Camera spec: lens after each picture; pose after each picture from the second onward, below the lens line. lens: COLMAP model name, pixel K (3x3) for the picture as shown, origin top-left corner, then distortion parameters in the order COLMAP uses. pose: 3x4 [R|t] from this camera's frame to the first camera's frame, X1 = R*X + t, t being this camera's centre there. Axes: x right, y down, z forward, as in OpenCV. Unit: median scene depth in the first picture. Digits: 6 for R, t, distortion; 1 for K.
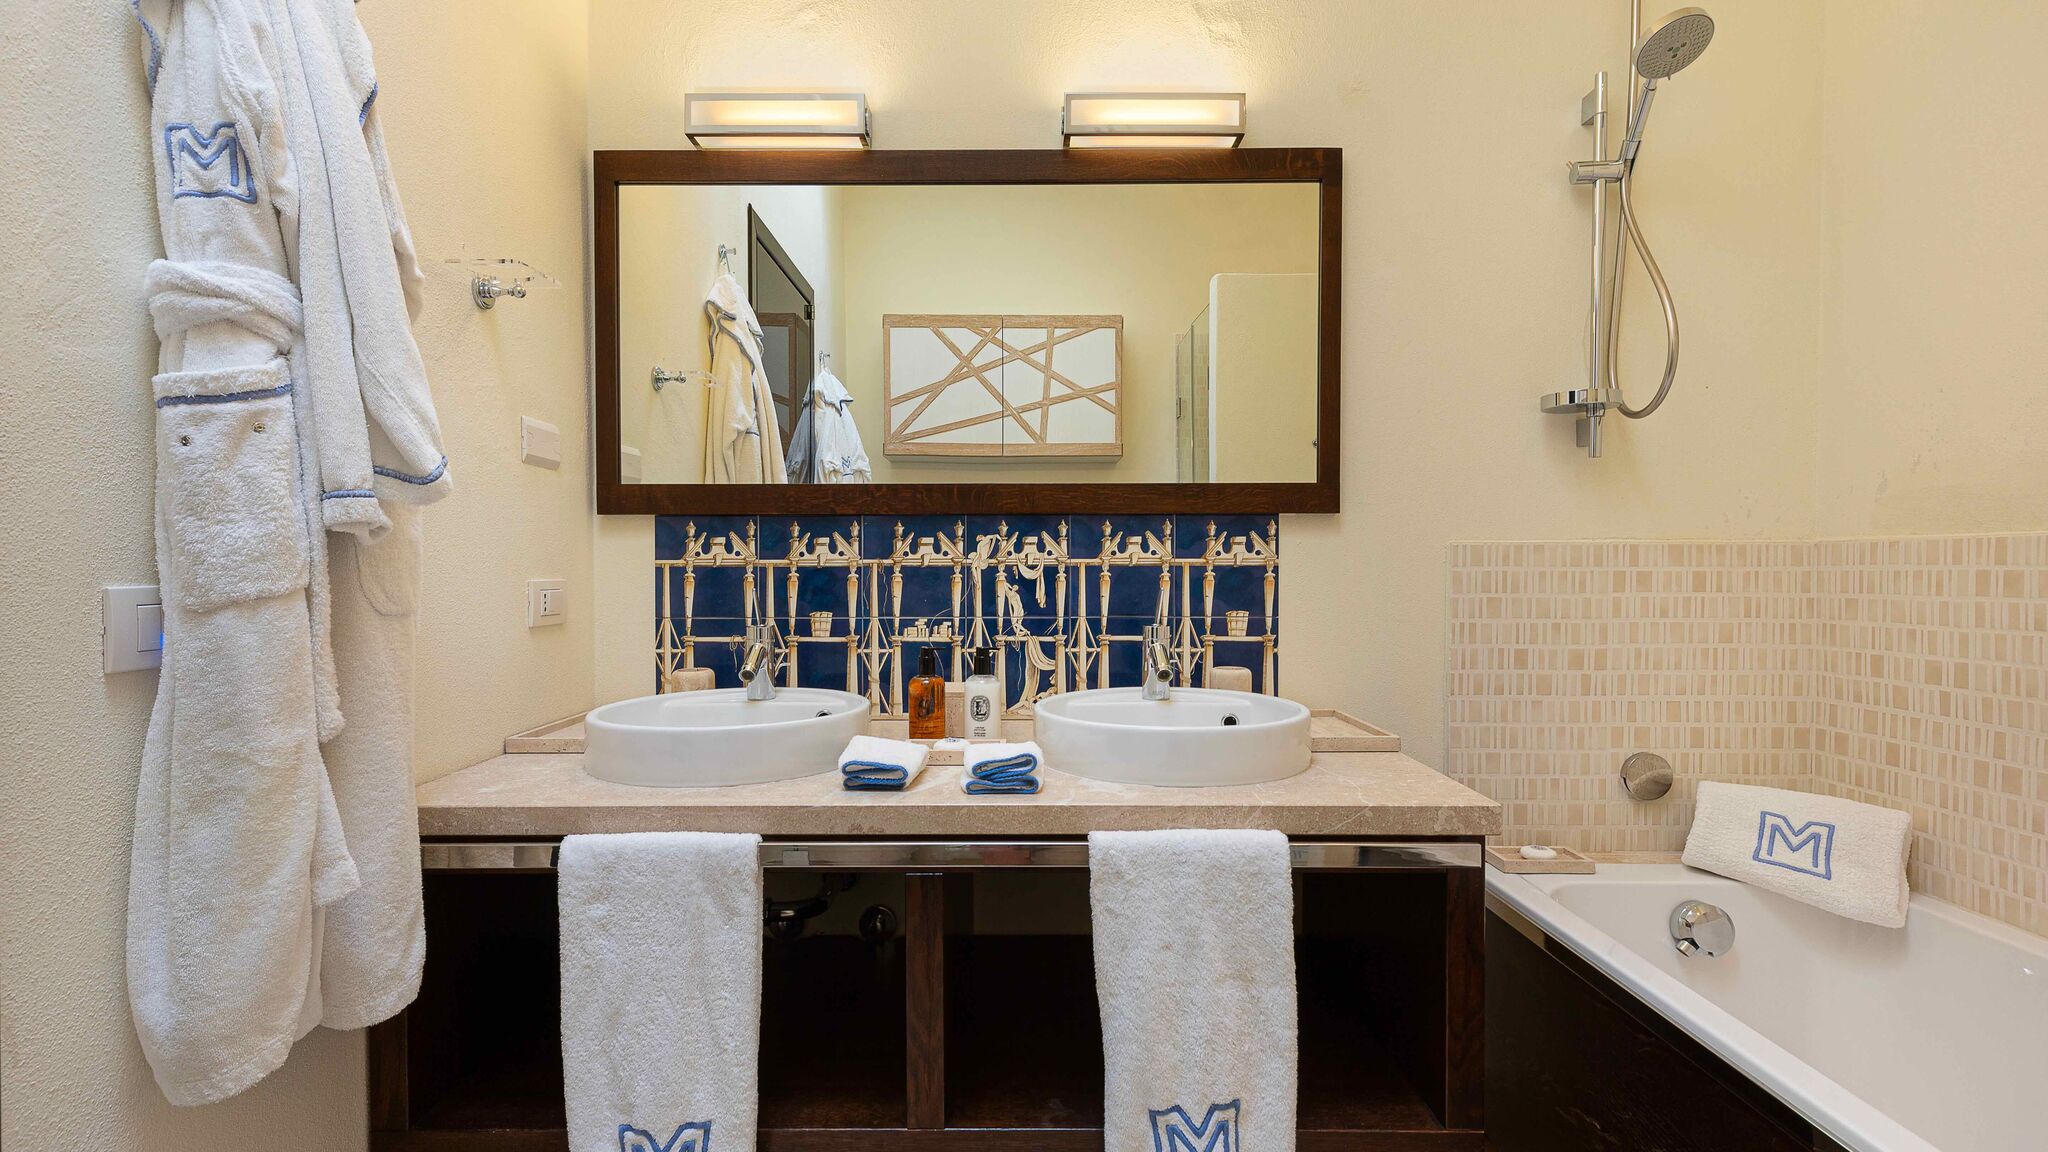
lens RADIAL K [[622.5, 0, 1024.0], [0, 622.5, 510.2], [0, 0, 1]] dist [0.000689, 0.000027]
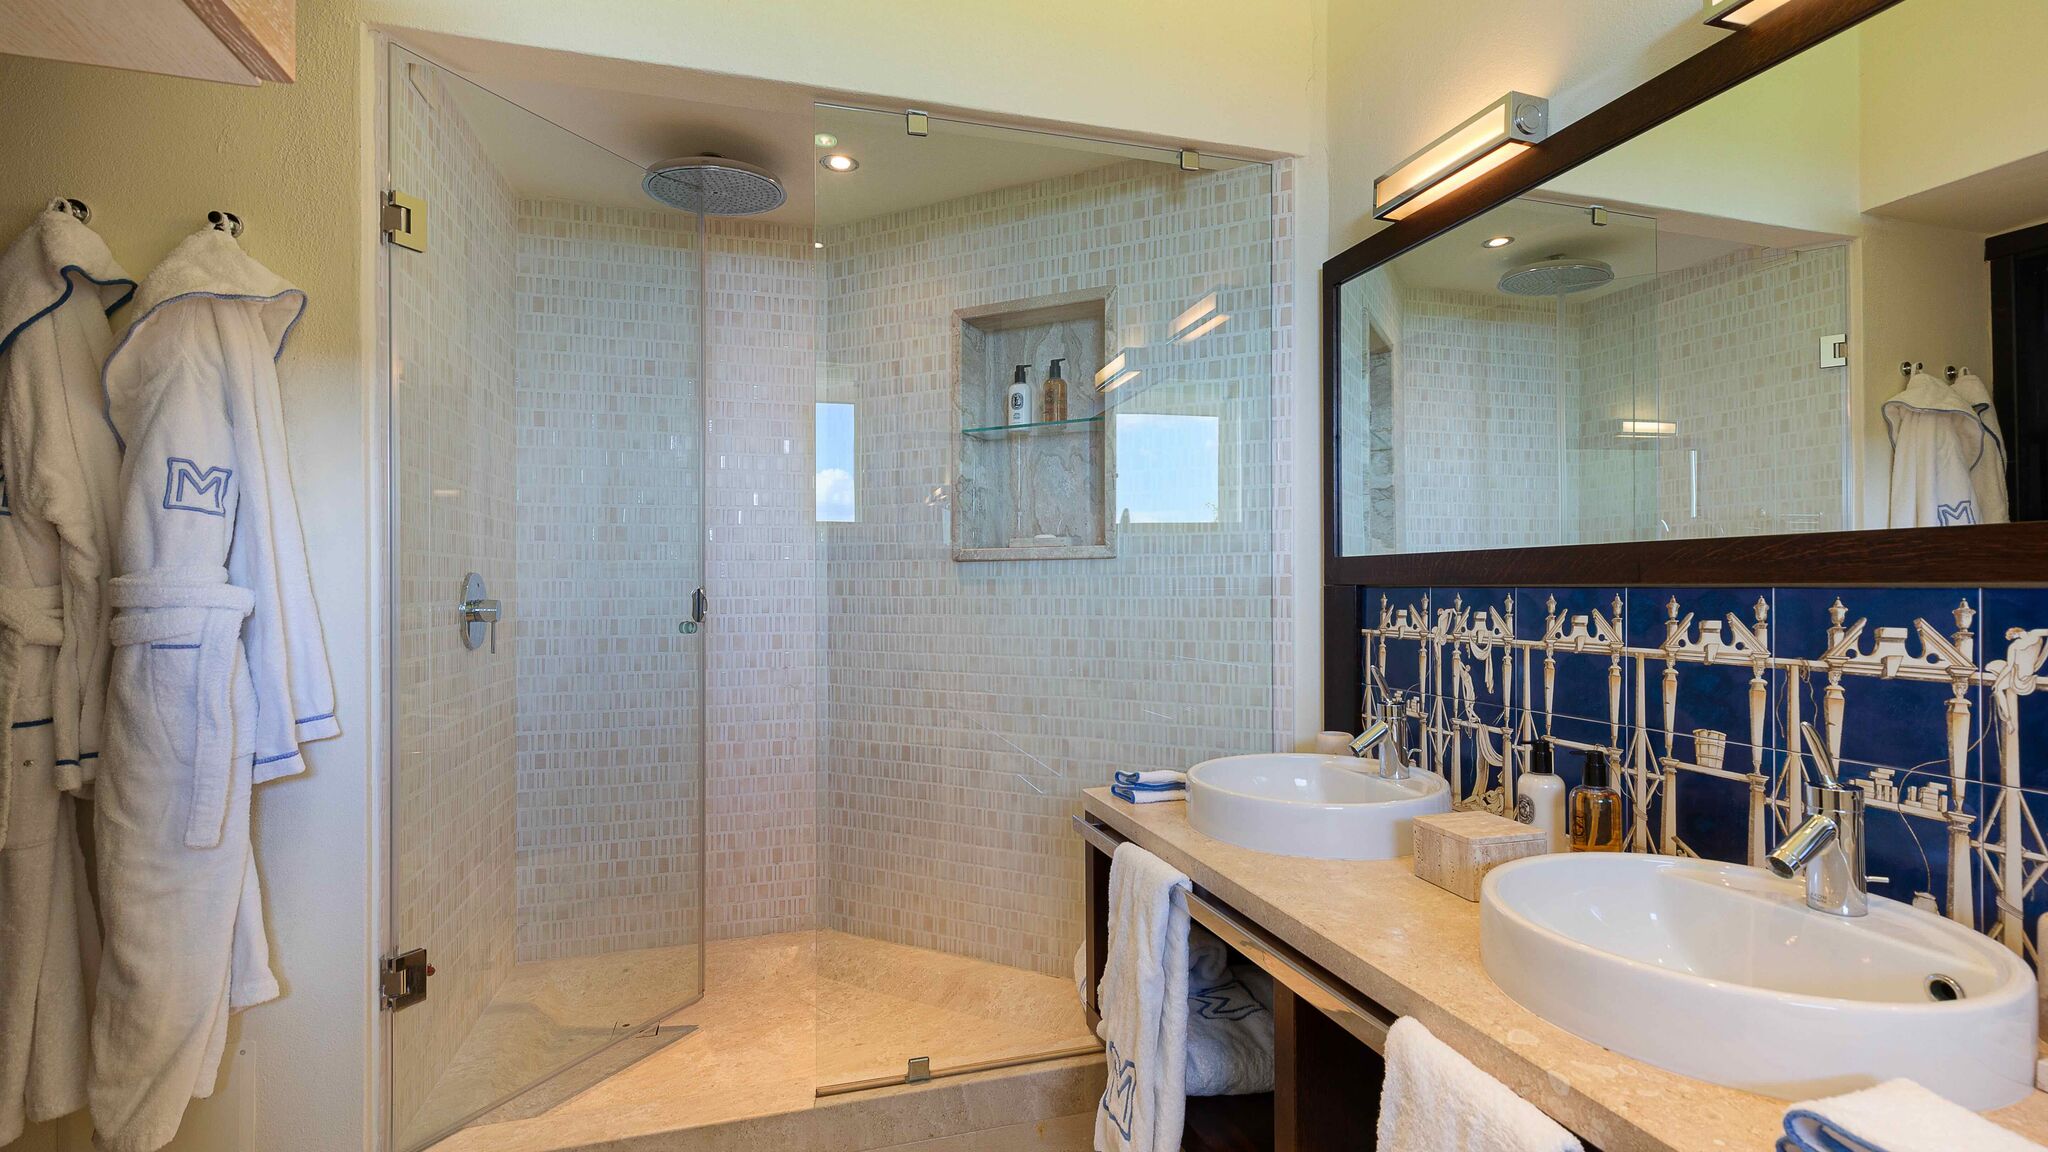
lens RADIAL K [[969.7, 0, 1058.3], [0, 969.7, 575.3], [0, 0, 1]] dist [0.003220, 0.000932]
pose [[0.311206, -0.007799, -0.950310, 0.789043], [0.004257, 0.999968, -0.006812, -0.001944], [0.950333, -0.001926, 0.311229, -0.001878]]
